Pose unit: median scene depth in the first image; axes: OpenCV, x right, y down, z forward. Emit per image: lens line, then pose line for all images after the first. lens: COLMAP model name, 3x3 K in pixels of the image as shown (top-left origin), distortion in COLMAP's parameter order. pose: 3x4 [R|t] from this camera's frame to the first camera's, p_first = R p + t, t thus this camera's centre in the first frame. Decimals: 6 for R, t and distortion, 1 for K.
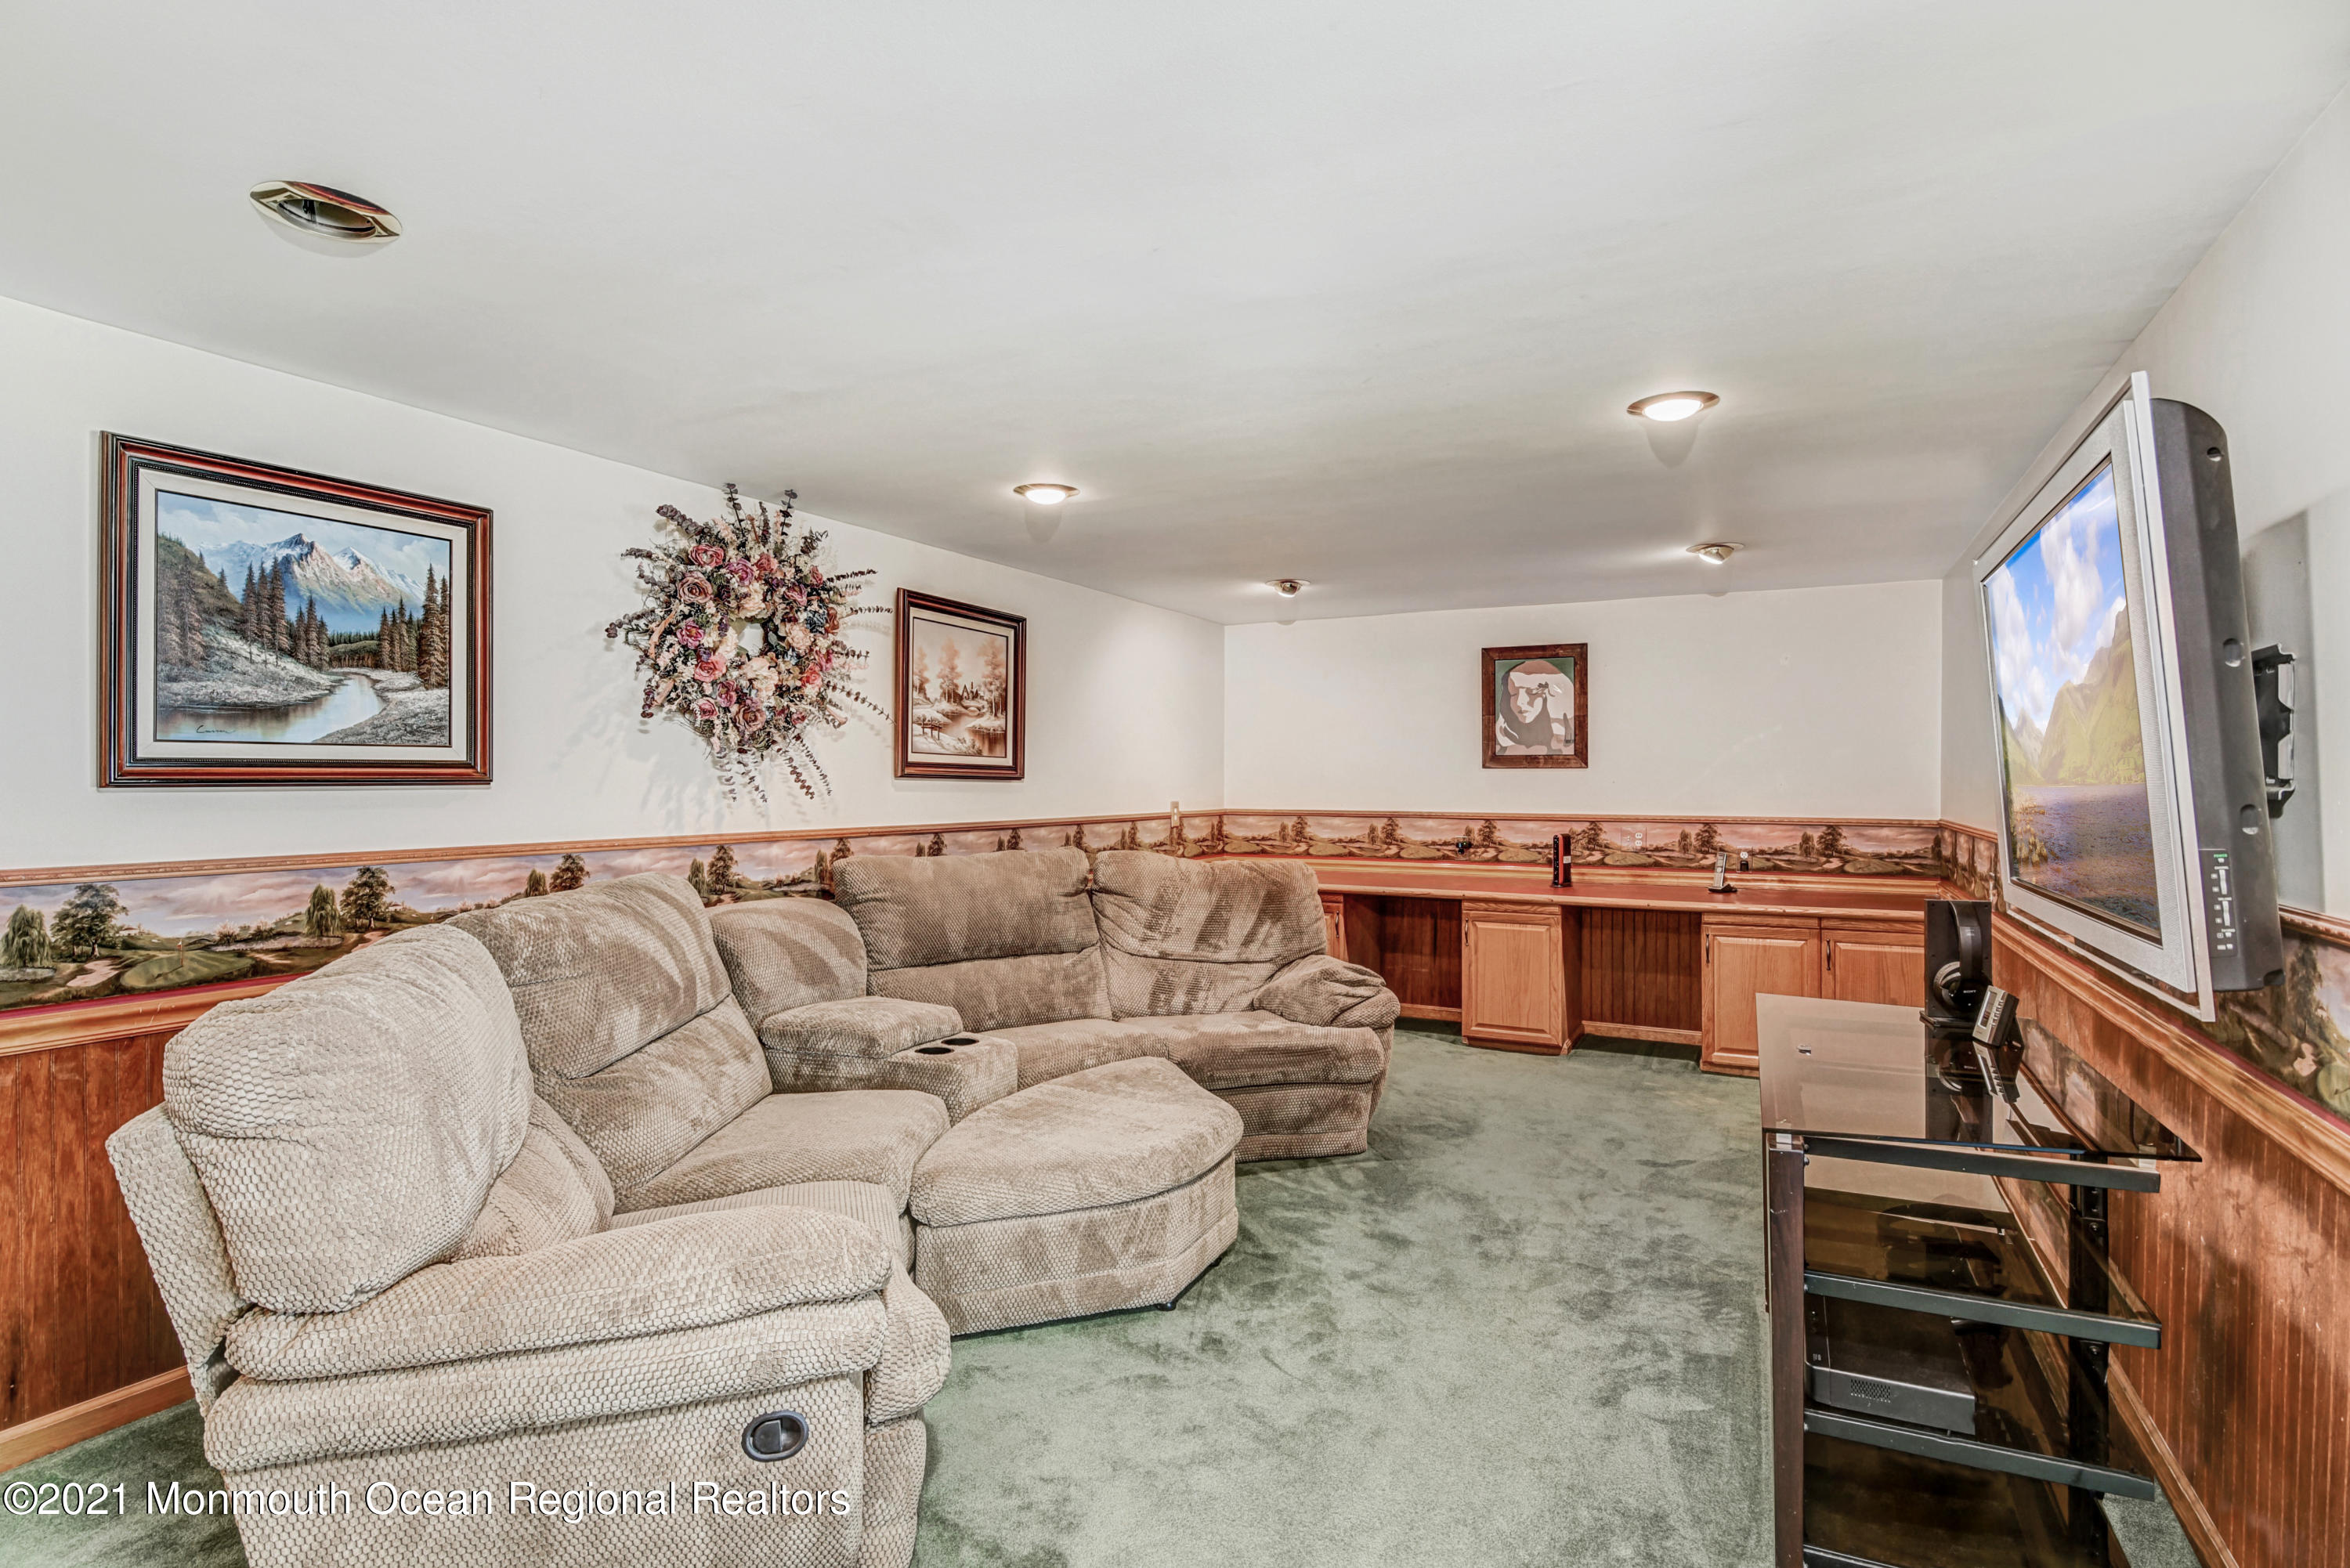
lens RADIAL K [[1169.0, 0, 1162.7], [0, 1169.0, 788.4], [0, 0, 1]] dist [-0.013582, -0.001509]
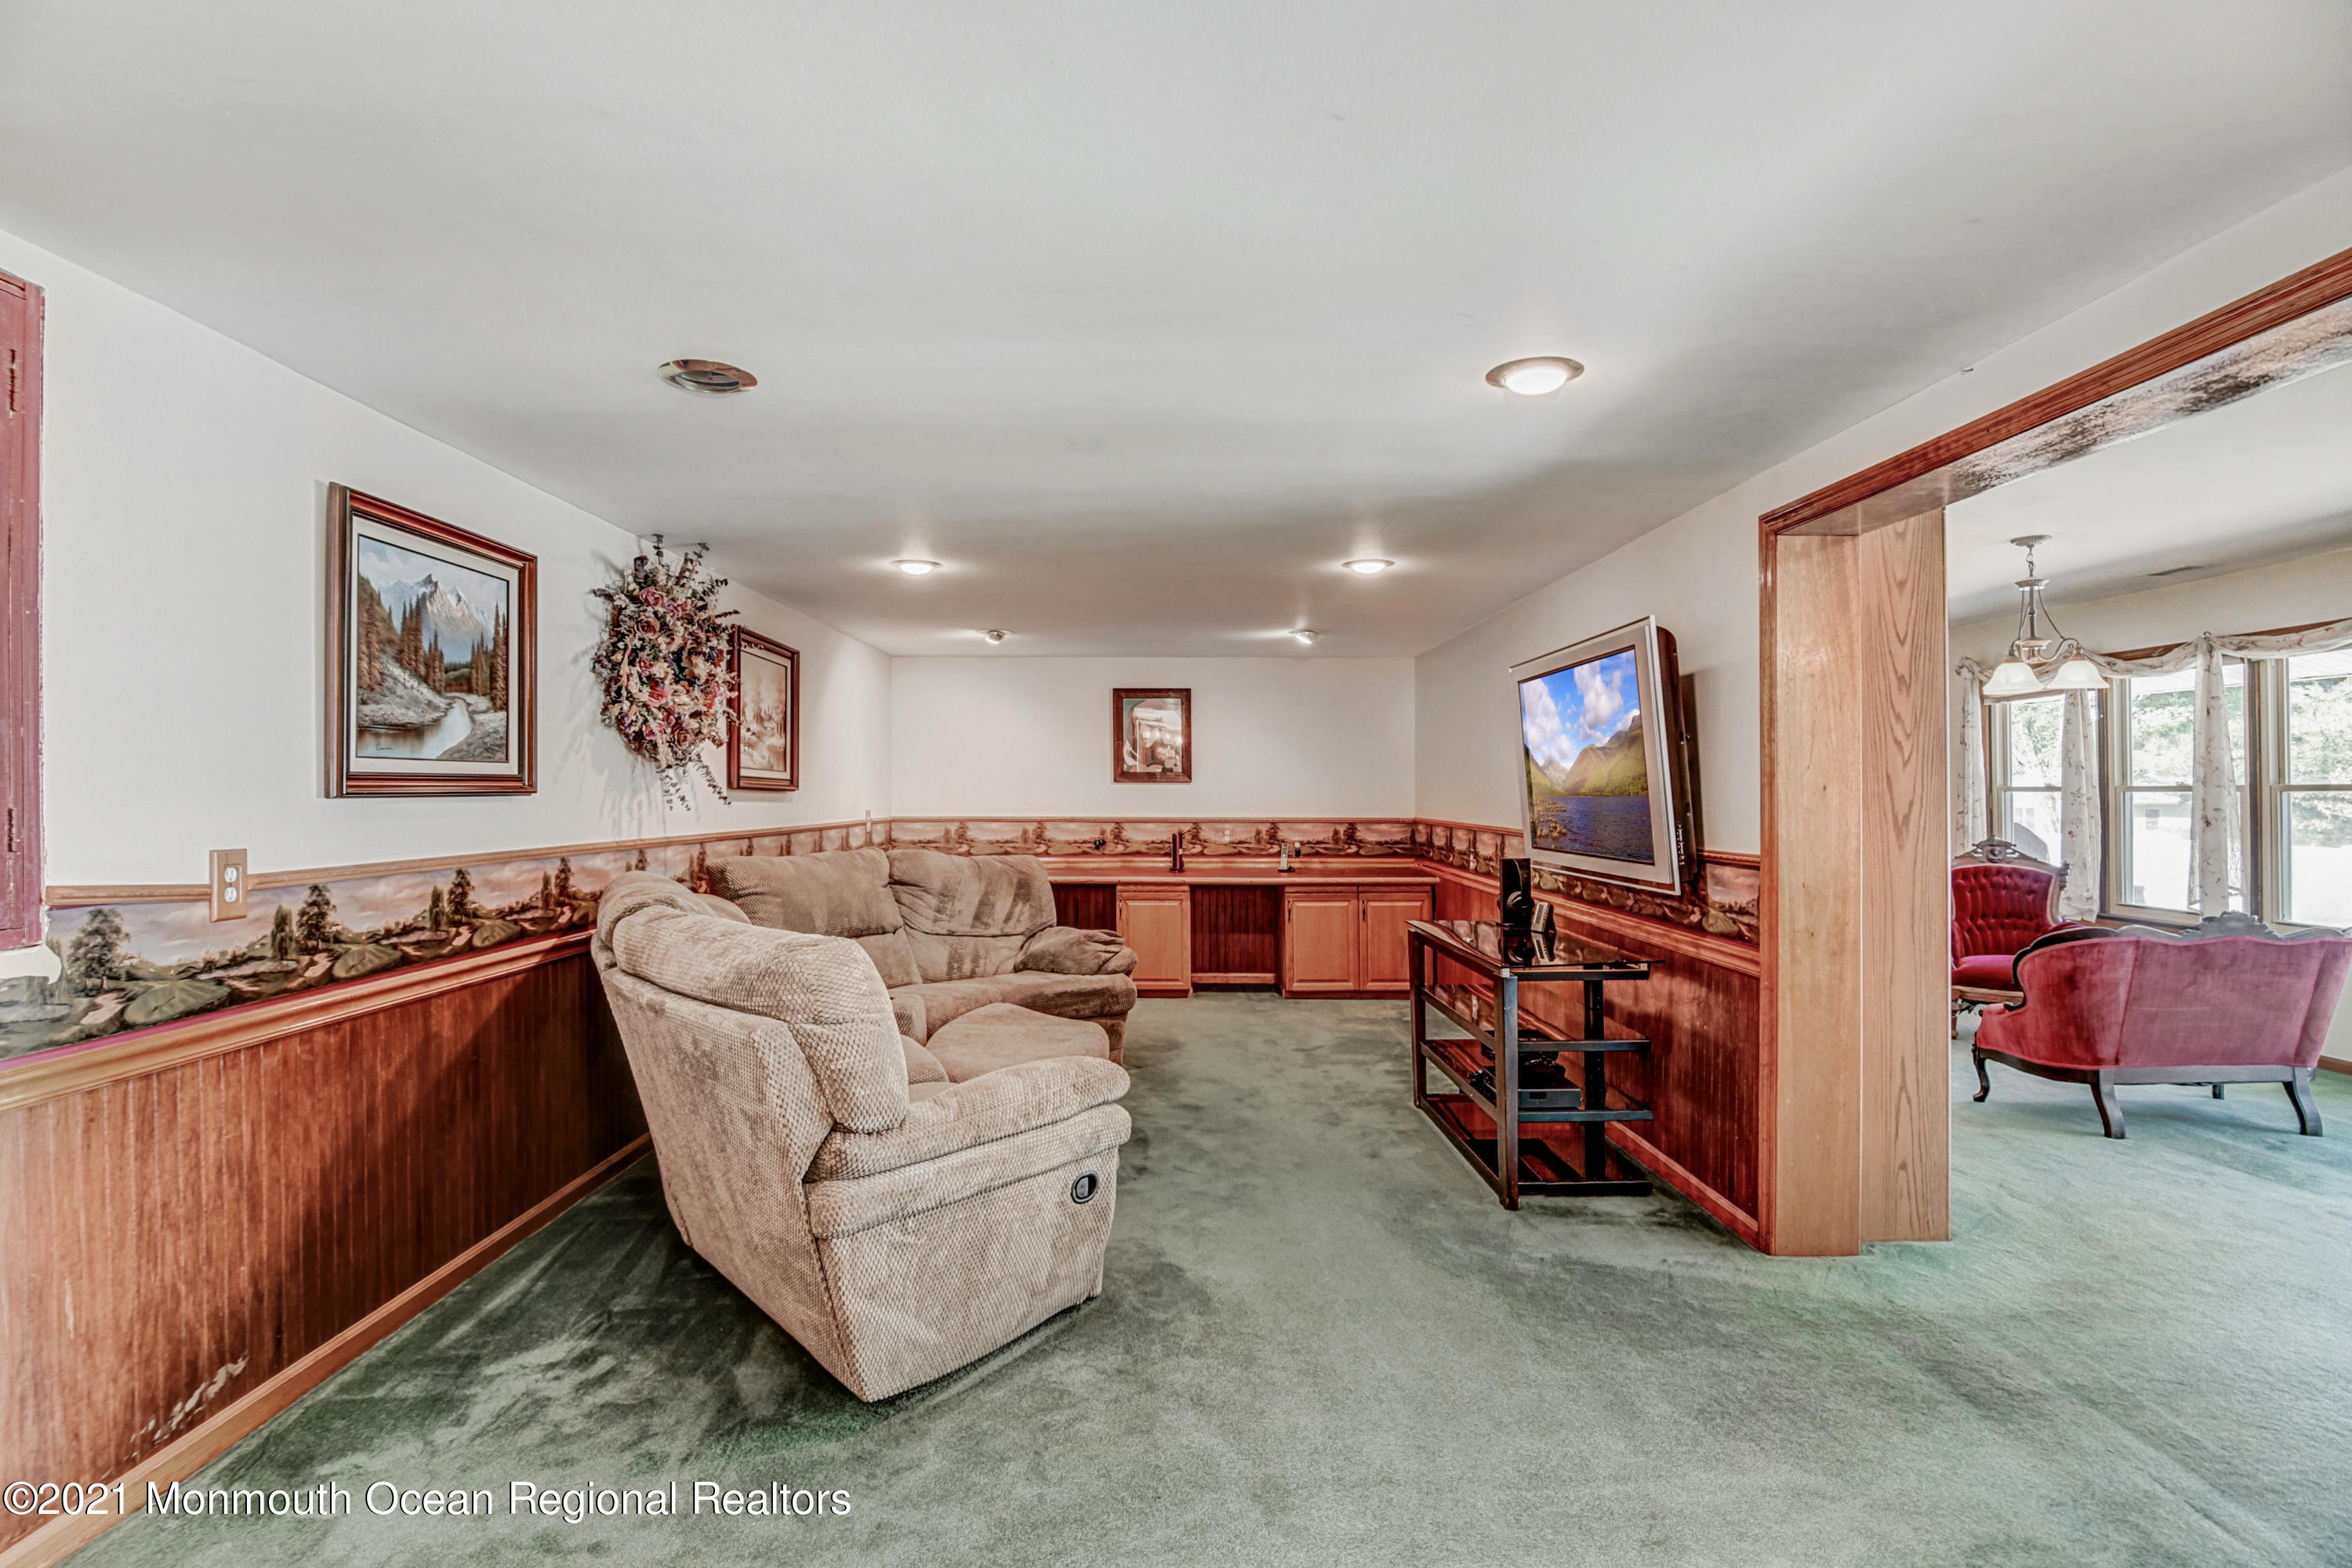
lens RADIAL K [[1142.4, 0, 1176.0], [0, 1142.4, 784.0], [0, 0, 1]] dist [-0.018120, -0.000387]
pose [[0.879391, 0.004232, 0.476081, -0.366400], [0.001657, 0.999927, -0.011951, -0.000258], [-0.476097, 0.011298, 0.879320, -0.184273]]
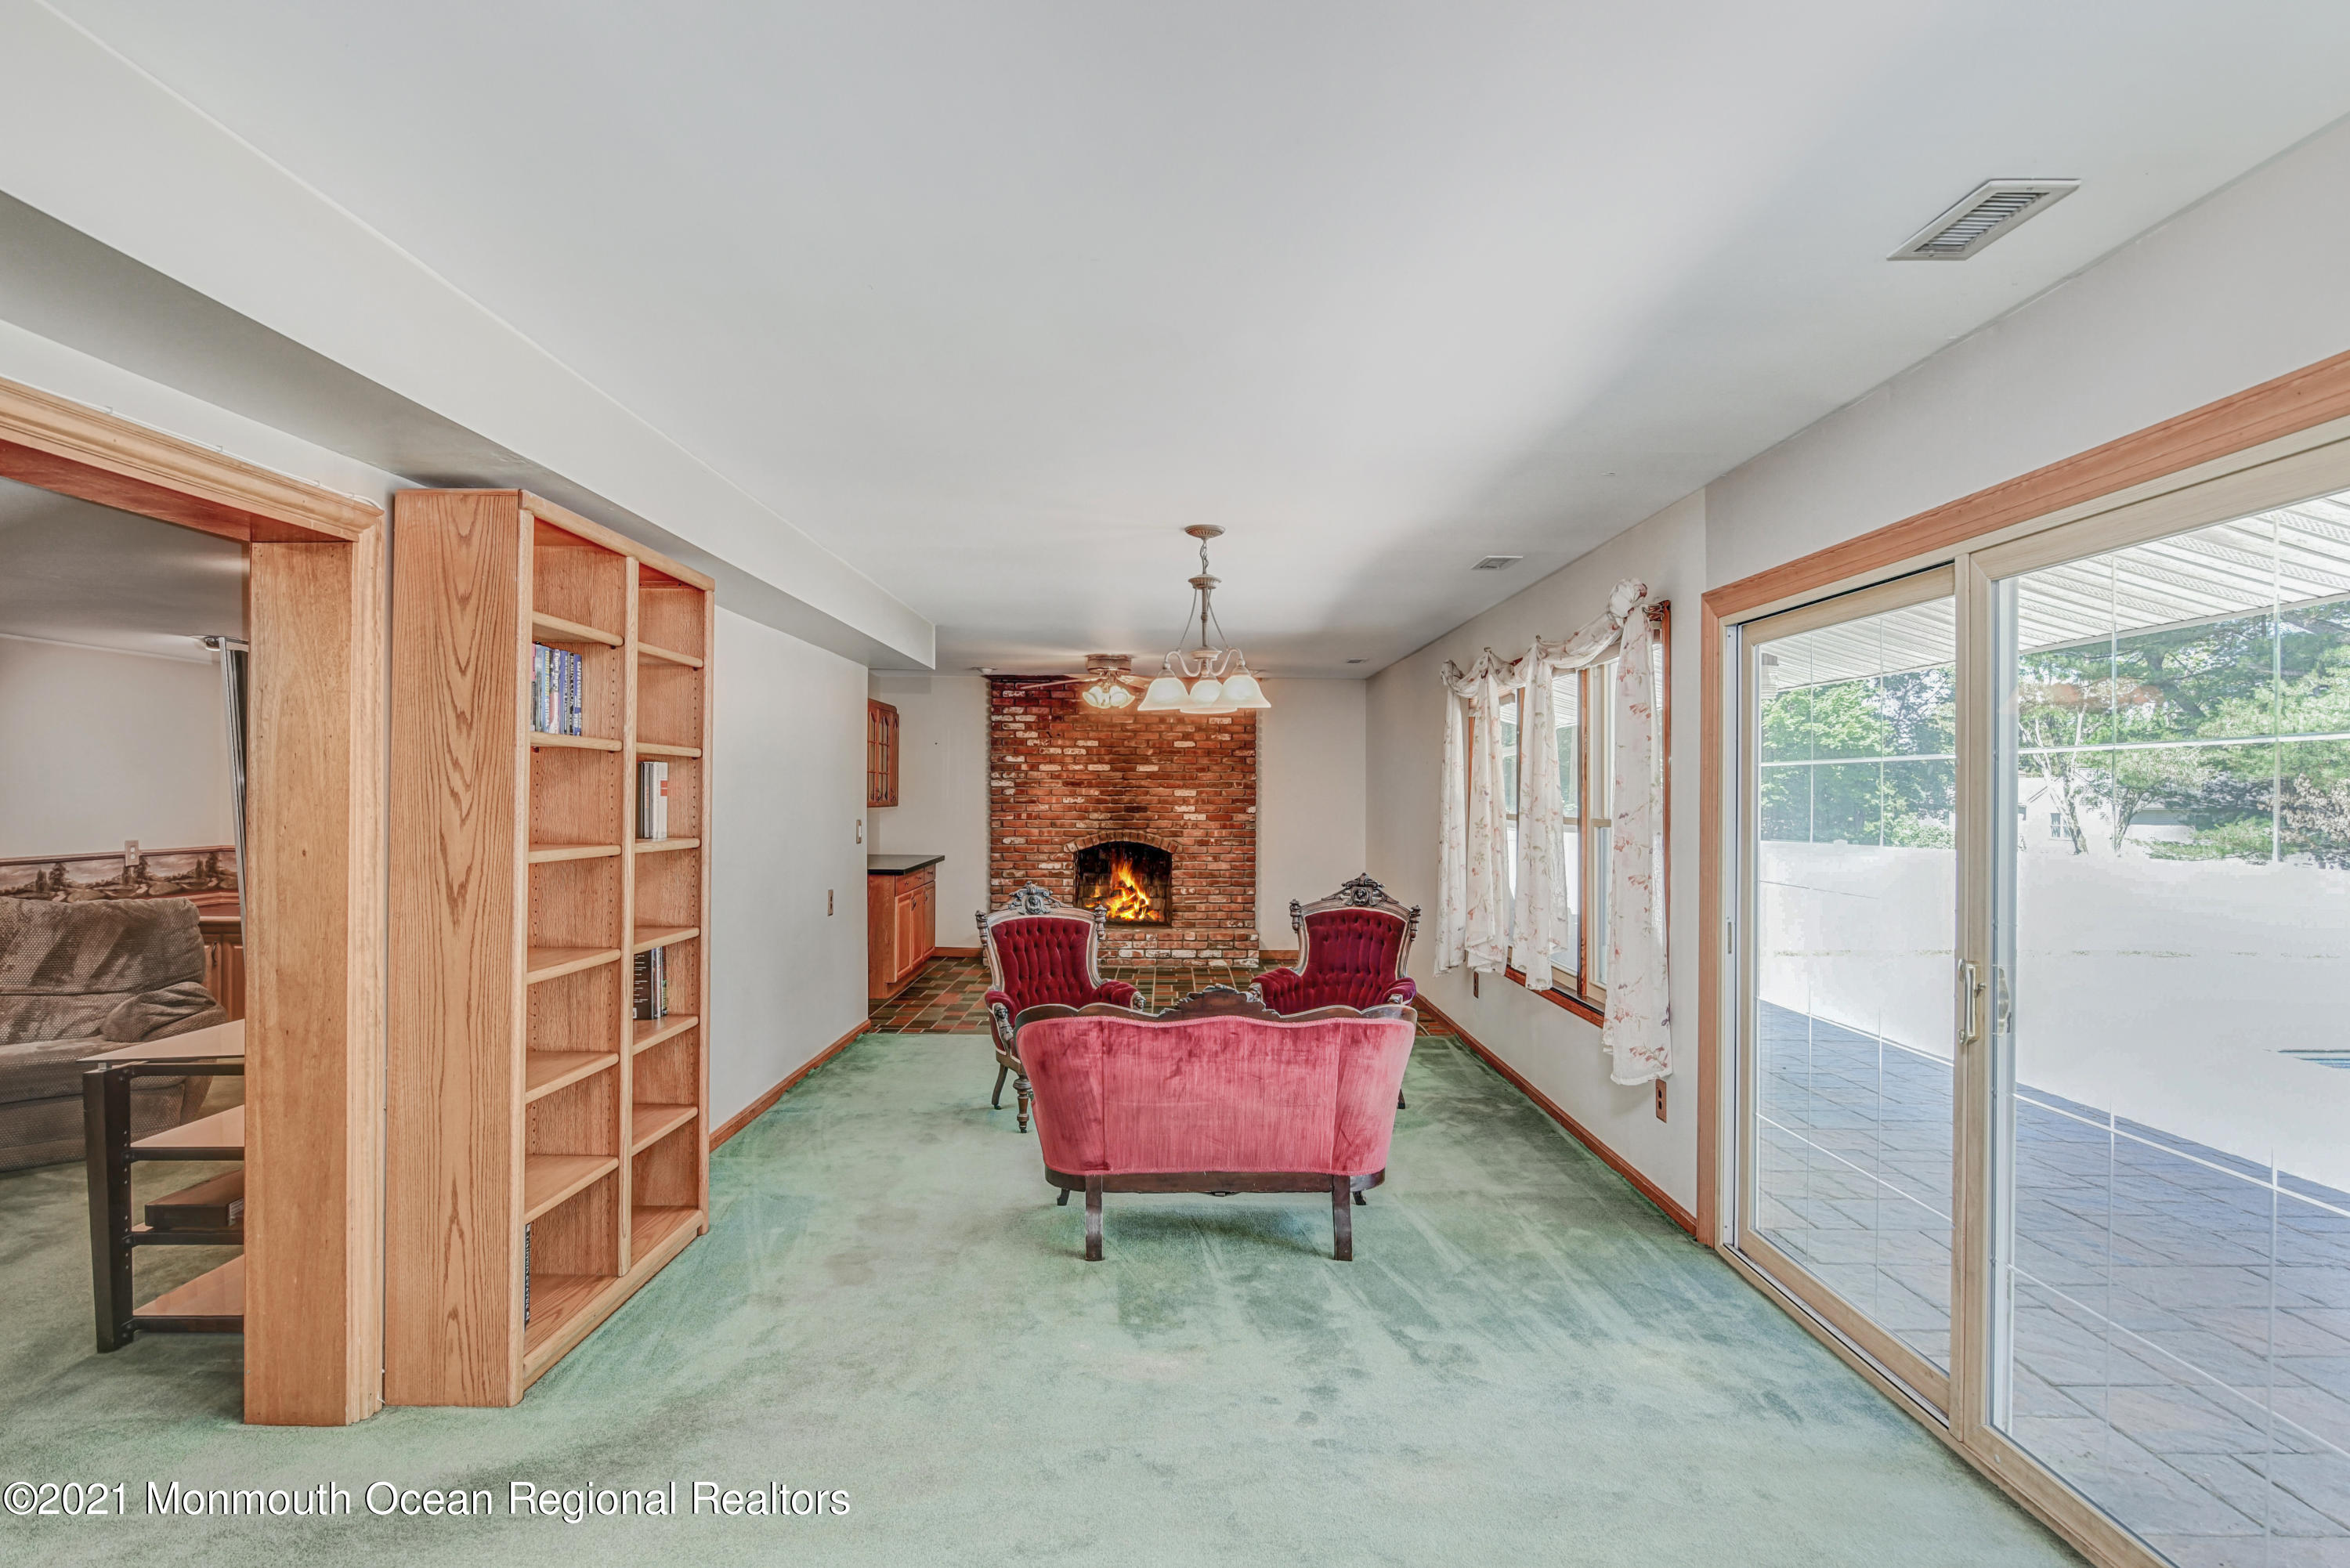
lens RADIAL K [[1268.9, 0, 1174.0], [0, 1268.9, 792.9], [0, 0, 1]] dist [-0.004561, -0.001102]
pose [[0.883523, 0.000620, 0.468388, 0.416321], [0.001666, 0.999989, -0.004467, -0.032275], [-0.468385, 0.004728, 0.883512, -0.529630]]
